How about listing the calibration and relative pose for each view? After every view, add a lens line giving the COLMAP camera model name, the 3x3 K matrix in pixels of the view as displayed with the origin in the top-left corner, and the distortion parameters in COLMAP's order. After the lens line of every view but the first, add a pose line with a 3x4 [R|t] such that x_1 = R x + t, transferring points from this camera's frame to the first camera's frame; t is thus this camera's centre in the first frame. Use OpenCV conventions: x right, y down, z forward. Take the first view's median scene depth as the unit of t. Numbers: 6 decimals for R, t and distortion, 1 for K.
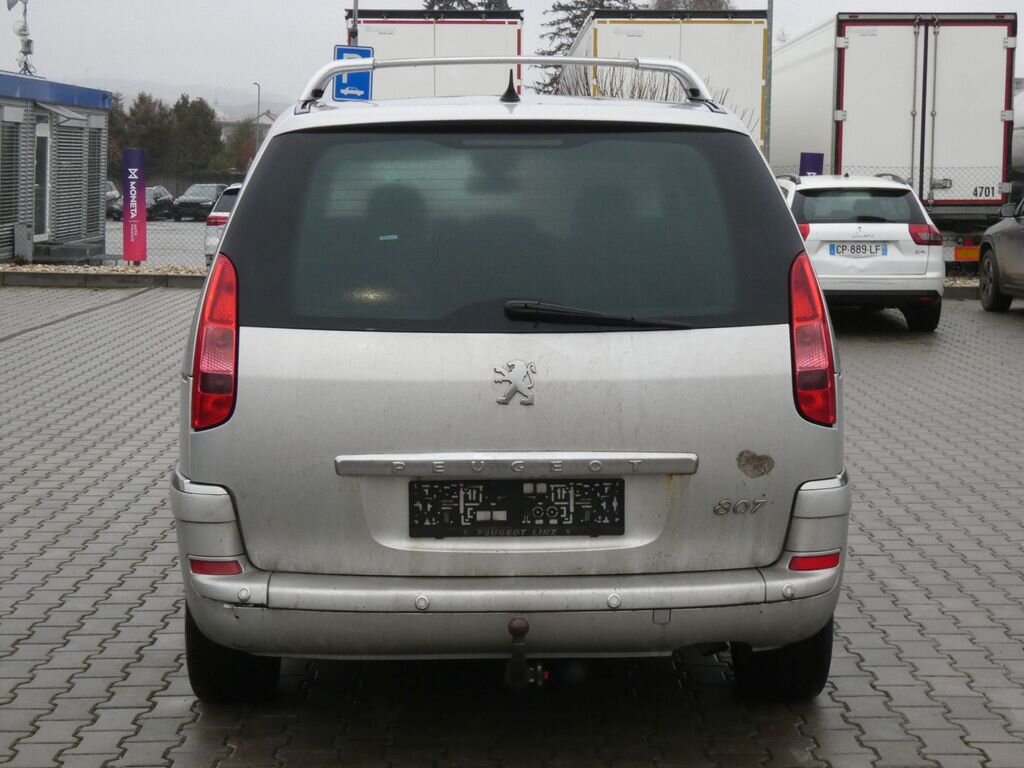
lens RADIAL K [[1794.8, 0, 504.2], [0, 1794.8, 379.2], [0, 0, 1]] dist [0.104279, 0.000000]
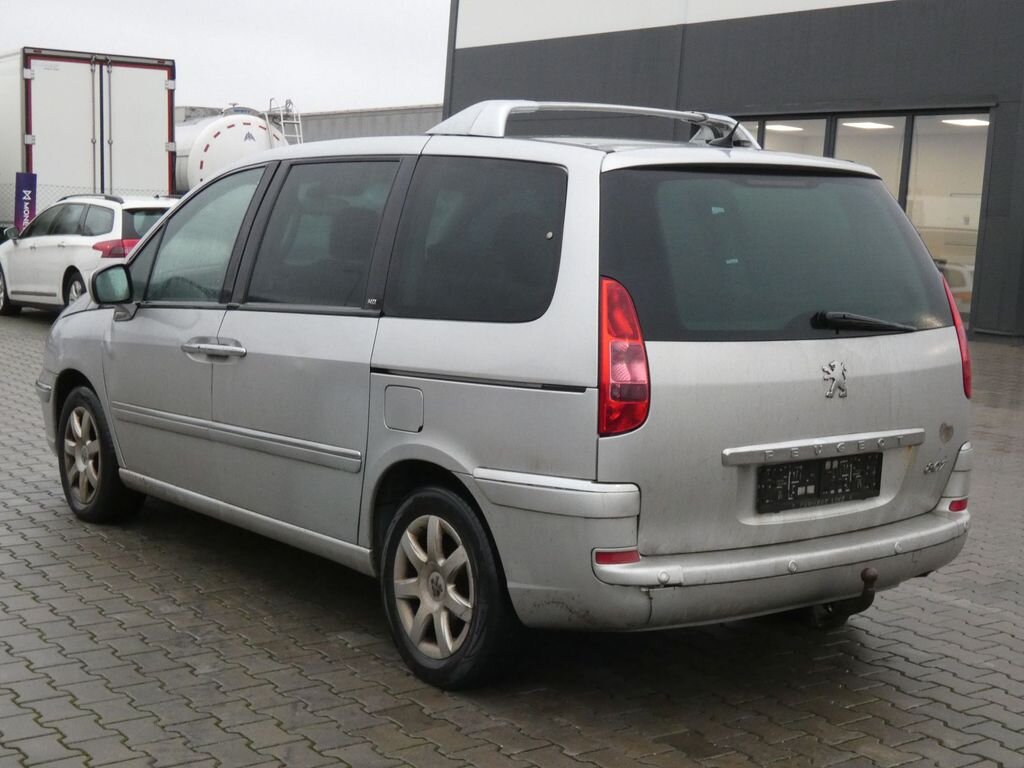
lens RADIAL K [[1577.3, 0, 509.6], [0, 1577.3, 382.9], [0, 0, 1]] dist [0.006606, 0.000000]
pose [[0.815991, -0.046880, 0.576161, -0.782532], [0.042770, 0.998870, 0.020701, -0.027136], [-0.576481, 0.007750, 0.817074, 0.241023]]
